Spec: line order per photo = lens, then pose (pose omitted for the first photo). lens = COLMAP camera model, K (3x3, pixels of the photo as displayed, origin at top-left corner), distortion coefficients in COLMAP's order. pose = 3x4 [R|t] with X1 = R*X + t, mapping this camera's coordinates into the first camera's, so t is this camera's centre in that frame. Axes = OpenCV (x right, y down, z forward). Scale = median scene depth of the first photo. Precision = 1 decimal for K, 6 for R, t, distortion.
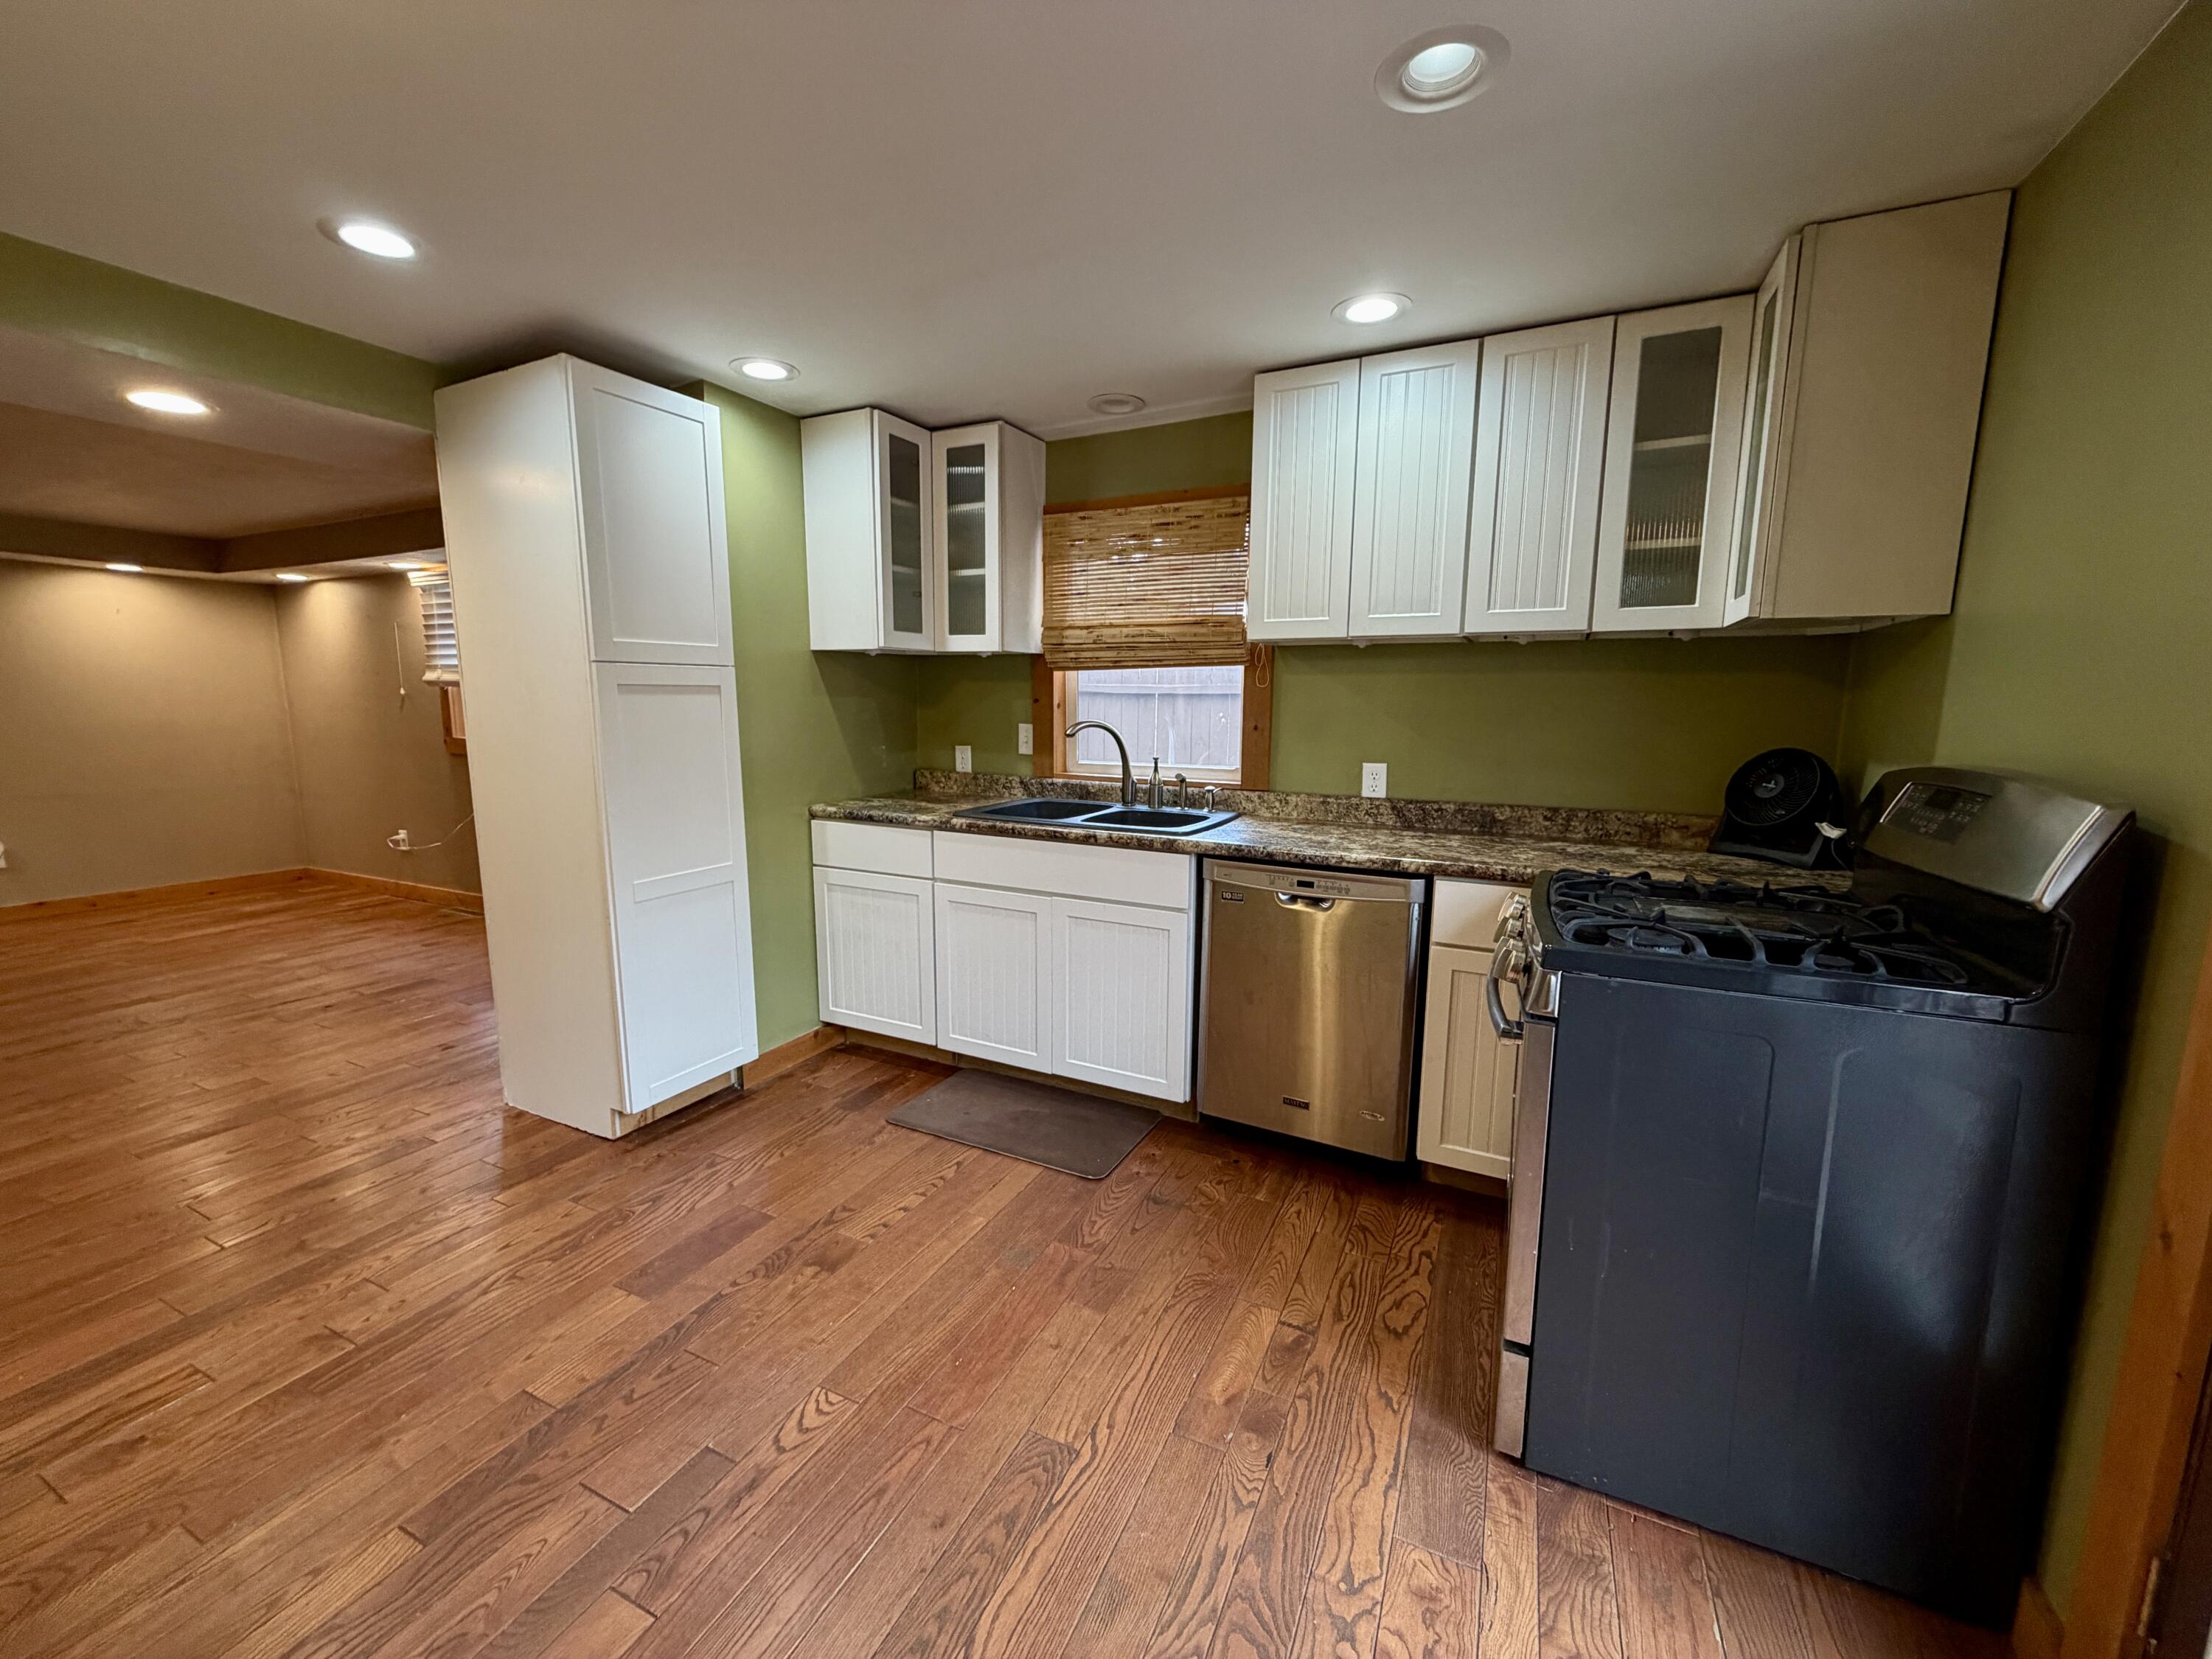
lens RADIAL K [[888.1, 0, 1104.3], [0, 888.1, 836.6], [0, 0, 1]] dist [0.000962, 0.000508]
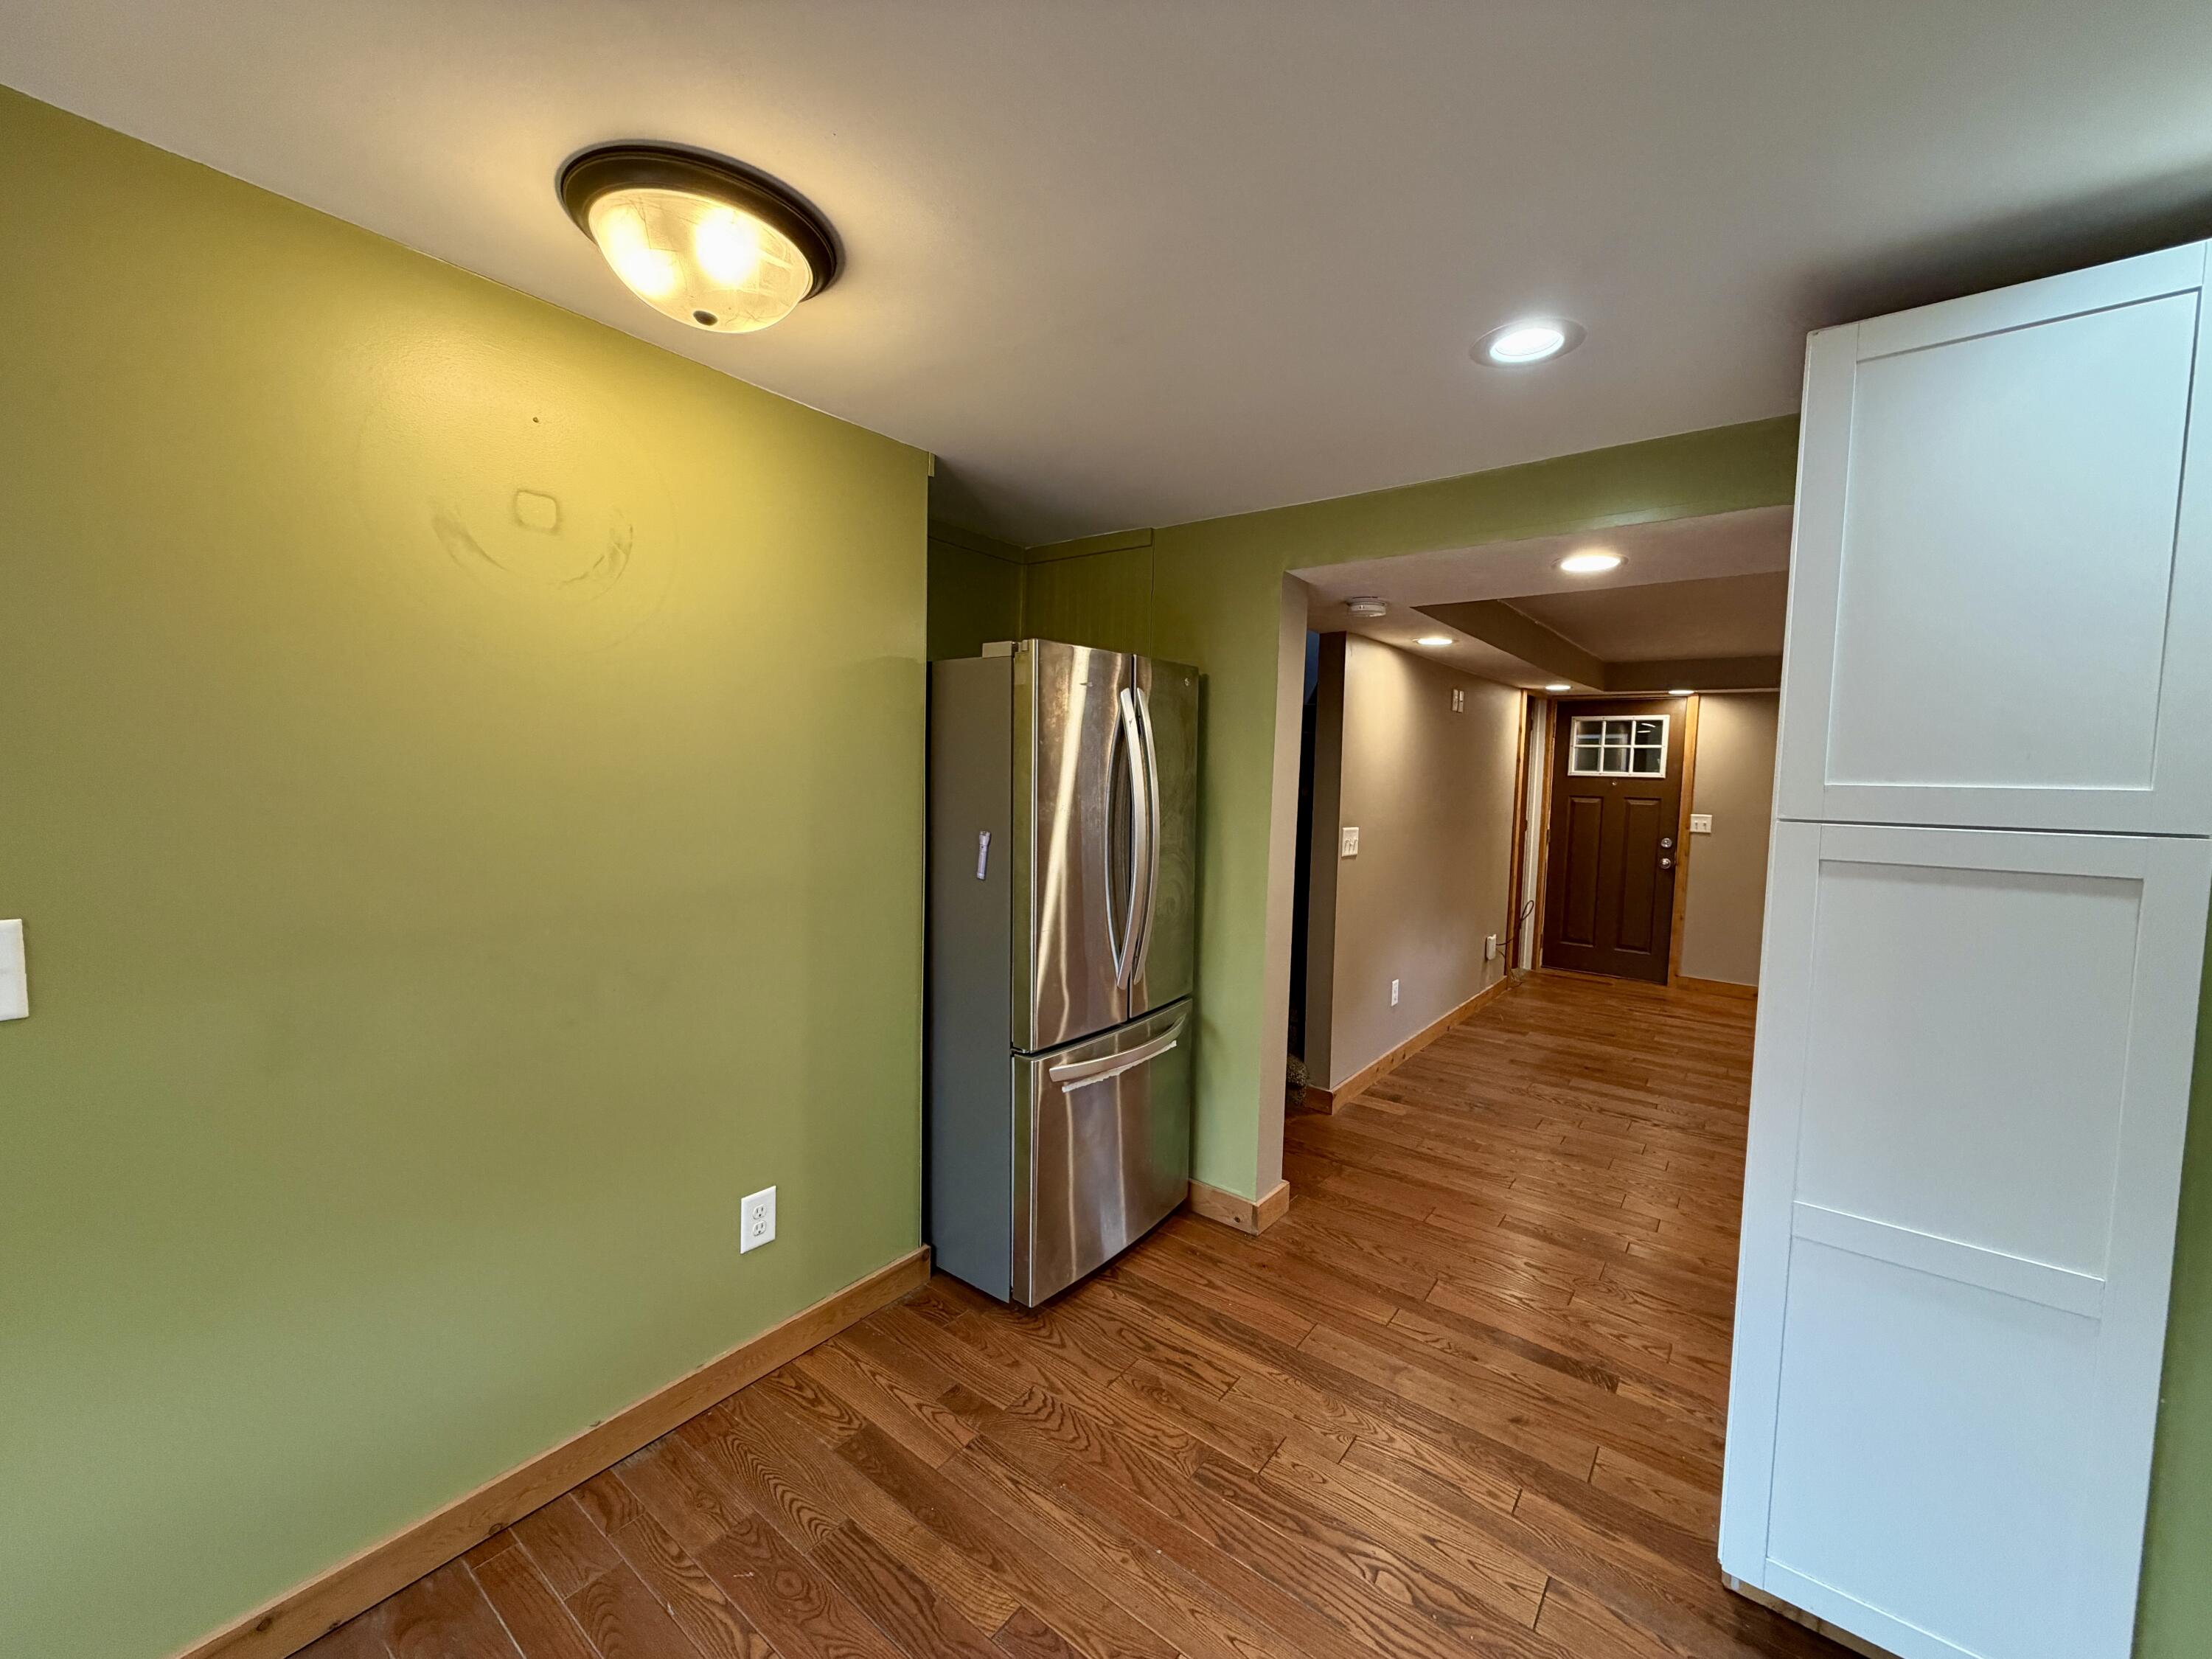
lens RADIAL K [[888.1, 0, 1120.4], [0, 888.1, 818.8], [0, 0, 1]] dist [0.000962, 0.000508]
pose [[-0.208072, 0.059493, -0.976303, 0.134594], [-0.168620, 0.981023, 0.095717, -0.218359], [0.963470, 0.184540, -0.194091, 0.830765]]
